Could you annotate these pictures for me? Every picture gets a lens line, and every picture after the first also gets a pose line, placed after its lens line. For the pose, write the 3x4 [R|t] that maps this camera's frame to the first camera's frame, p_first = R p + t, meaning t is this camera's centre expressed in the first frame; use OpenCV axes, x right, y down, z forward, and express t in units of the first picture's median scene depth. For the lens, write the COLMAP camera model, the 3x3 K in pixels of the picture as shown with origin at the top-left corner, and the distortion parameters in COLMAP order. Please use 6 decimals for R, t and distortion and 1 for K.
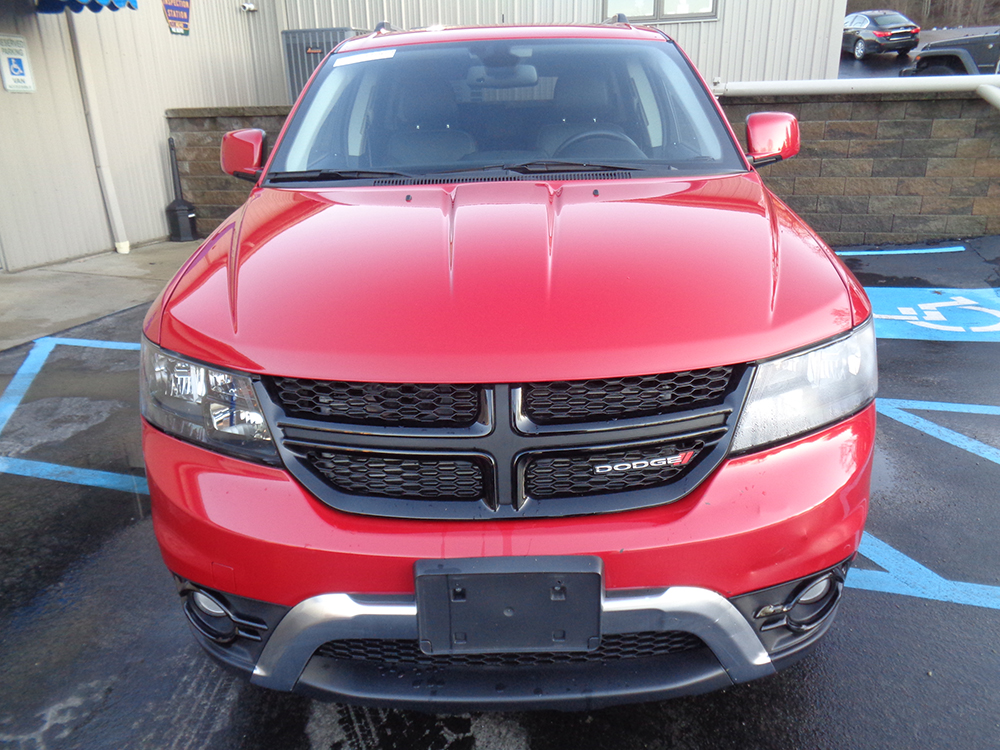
lens RADIAL K [[755.6, 0, 499.8], [0, 755.6, 370.3], [0, 0, 1]] dist [0.035084, 0.001119]
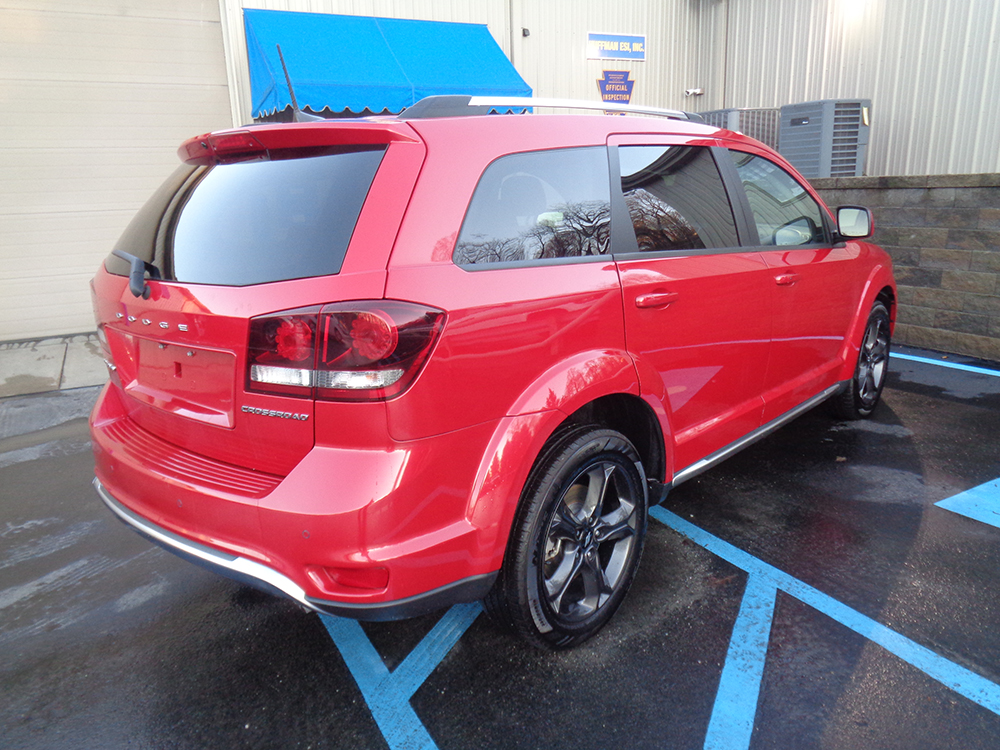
lens RADIAL K [[755.6, 0, 499.8], [0, 755.6, 370.3], [0, 0, 1]] dist [0.035084, 0.001119]
pose [[0.705670, 0.180234, -0.685234, 0.436143], [-0.225007, 0.974049, 0.024483, -0.069583], [0.671864, 0.136906, 0.727911, 0.098716]]
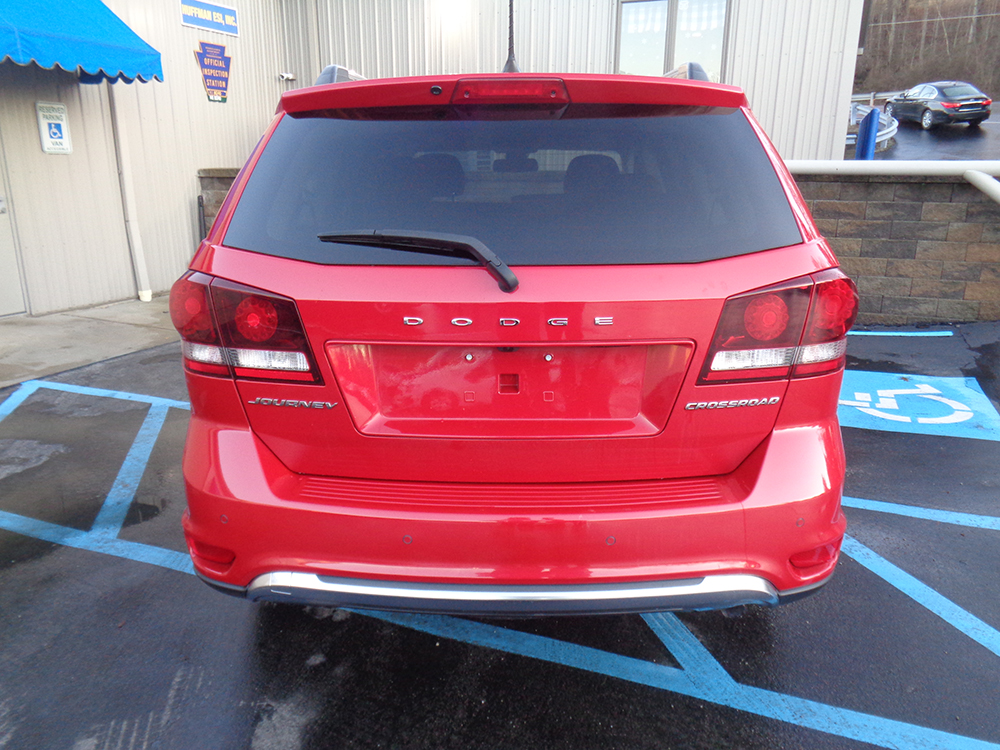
lens RADIAL K [[757.9, 0, 500.0], [0, 757.9, 375.0], [0, 0, 1]] dist [0.031523, -0.000394]
pose [[0.994943, 0.048710, -0.087841, 0.118733], [-0.054142, 0.996695, -0.060560, -0.016120], [0.084601, 0.065010, 0.994292, -0.011887]]
